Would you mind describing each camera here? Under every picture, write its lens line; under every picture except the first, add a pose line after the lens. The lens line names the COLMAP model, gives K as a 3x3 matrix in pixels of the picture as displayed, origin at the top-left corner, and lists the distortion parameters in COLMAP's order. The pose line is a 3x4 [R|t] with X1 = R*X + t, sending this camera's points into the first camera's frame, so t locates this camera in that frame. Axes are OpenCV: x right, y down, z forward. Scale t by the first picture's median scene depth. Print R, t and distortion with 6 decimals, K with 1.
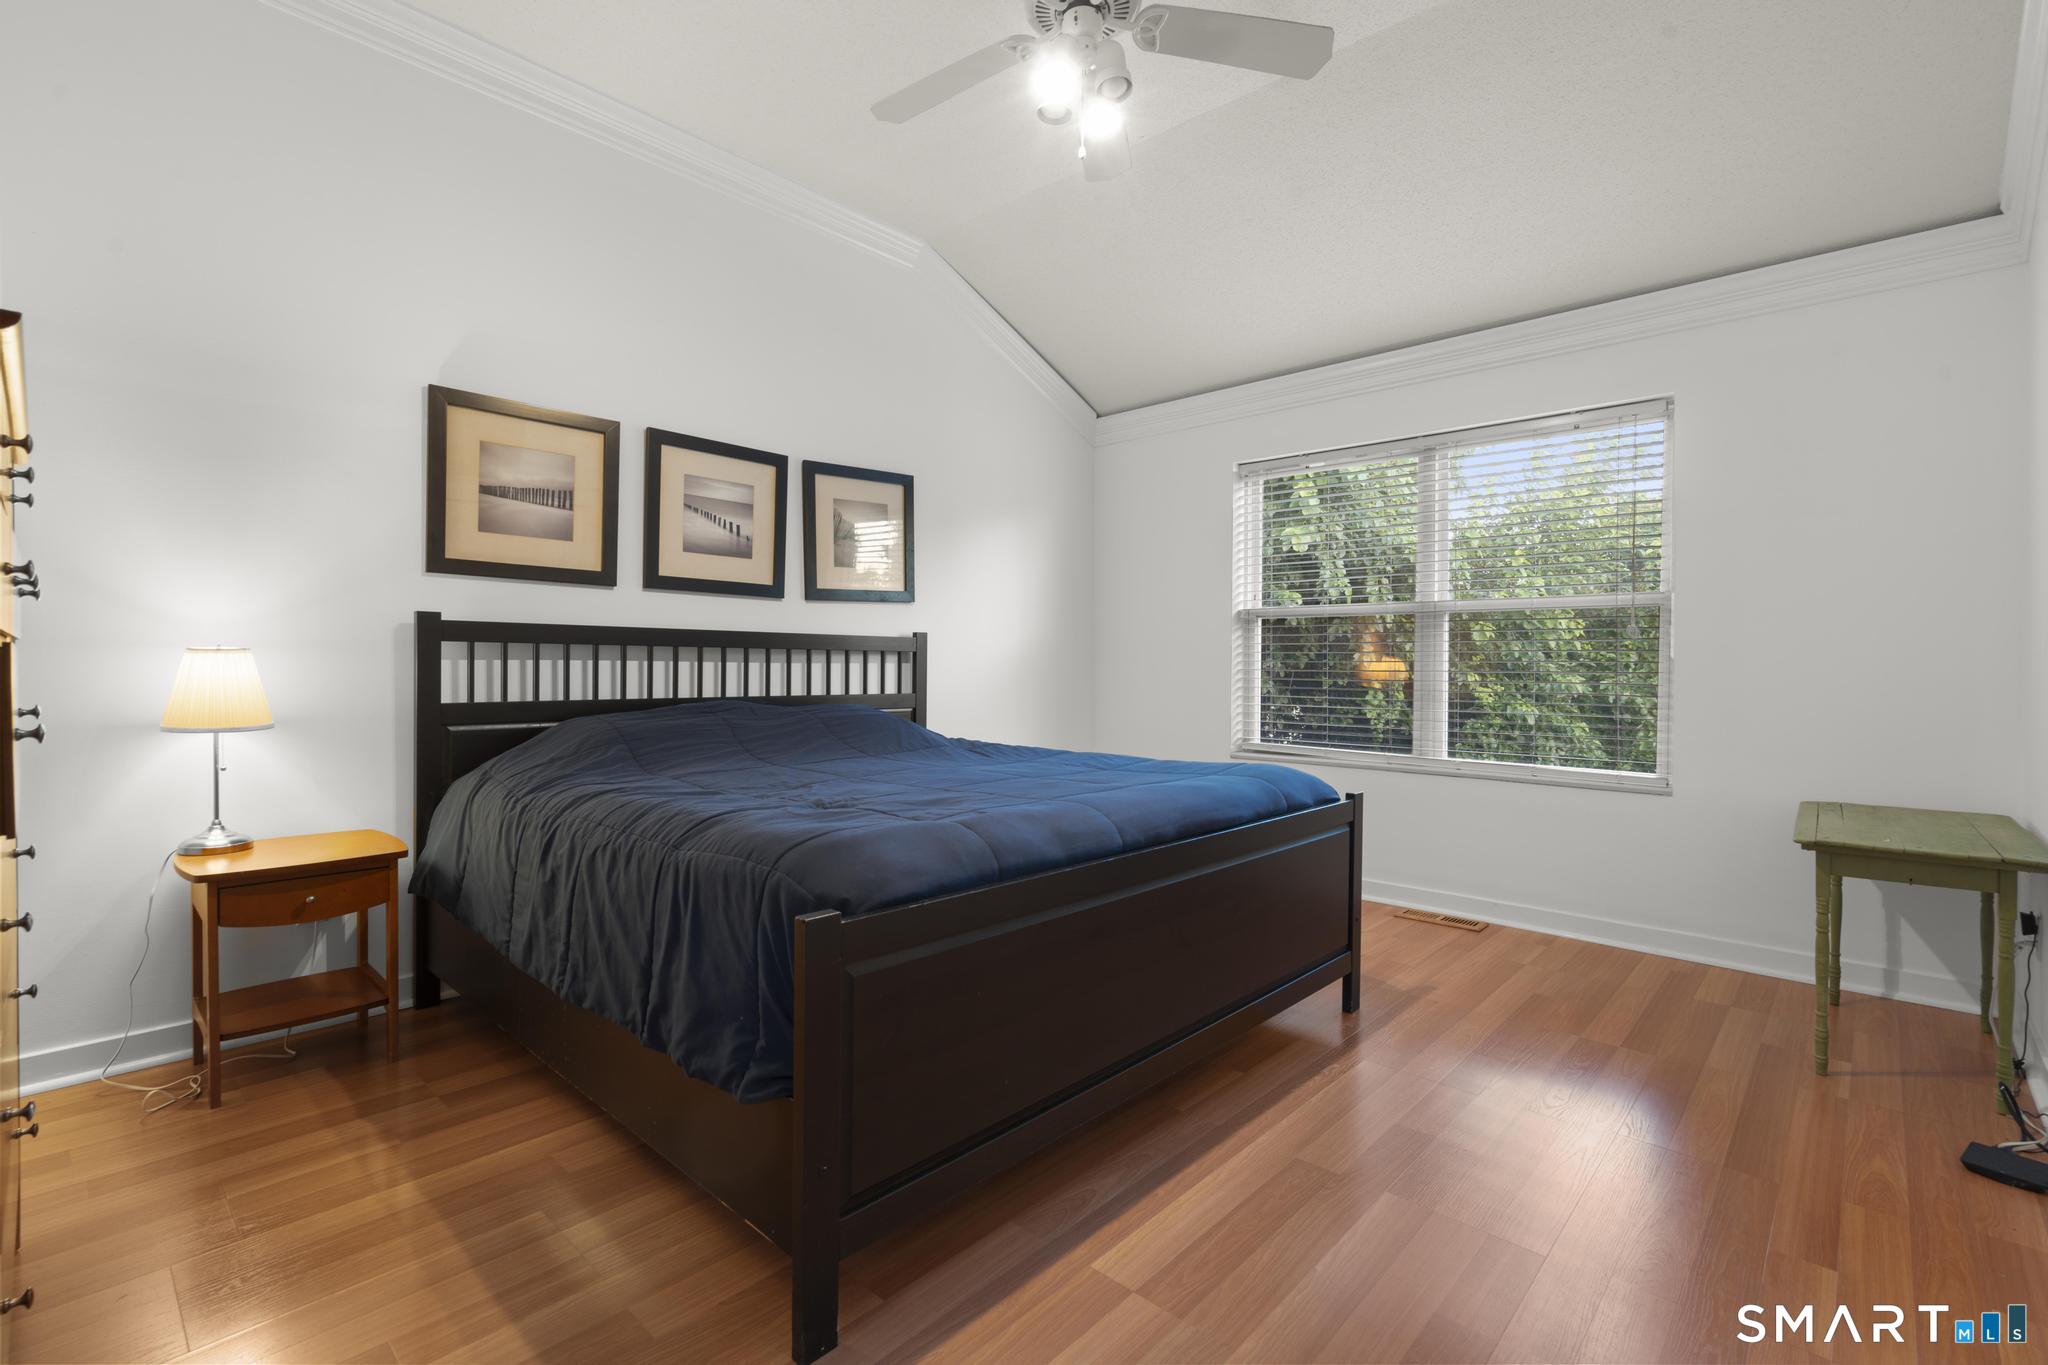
lens RADIAL K [[927.5, 0, 1028.7], [0, 927.5, 676.3], [0, 0, 1]] dist [-0.002917, 0.001970]
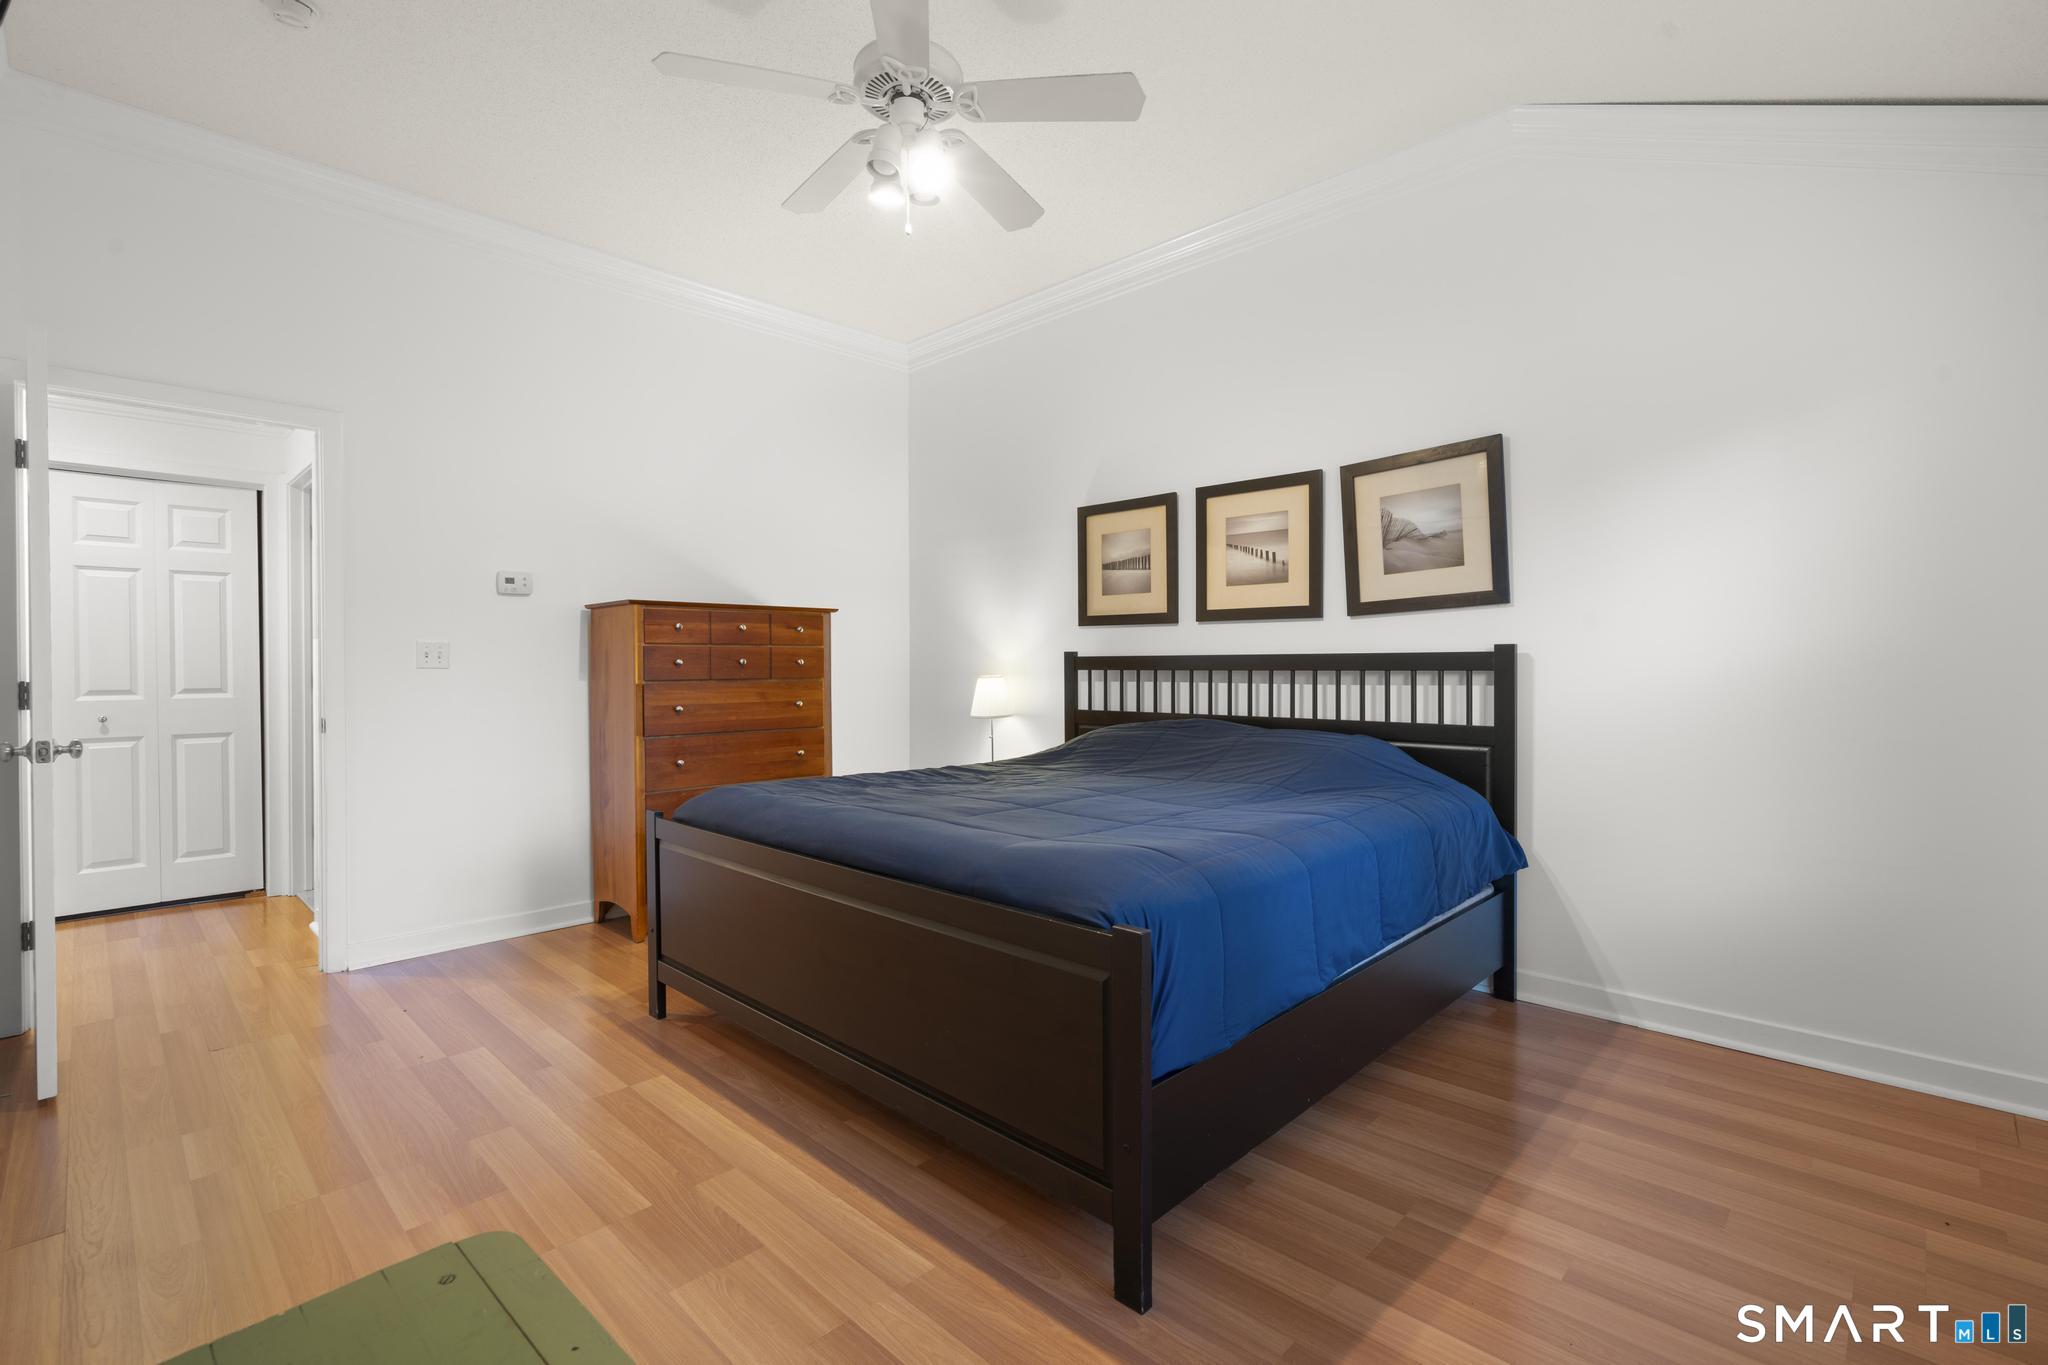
lens RADIAL K [[906.8, 0, 1025.1], [0, 906.8, 693.2], [0, 0, 1]] dist [-0.018833, 0.000140]
pose [[-0.020568, 0.005141, -0.999775, 0.752760], [-0.024545, 0.999683, 0.005645, -0.004387], [0.999487, 0.024655, -0.020435, 0.795329]]
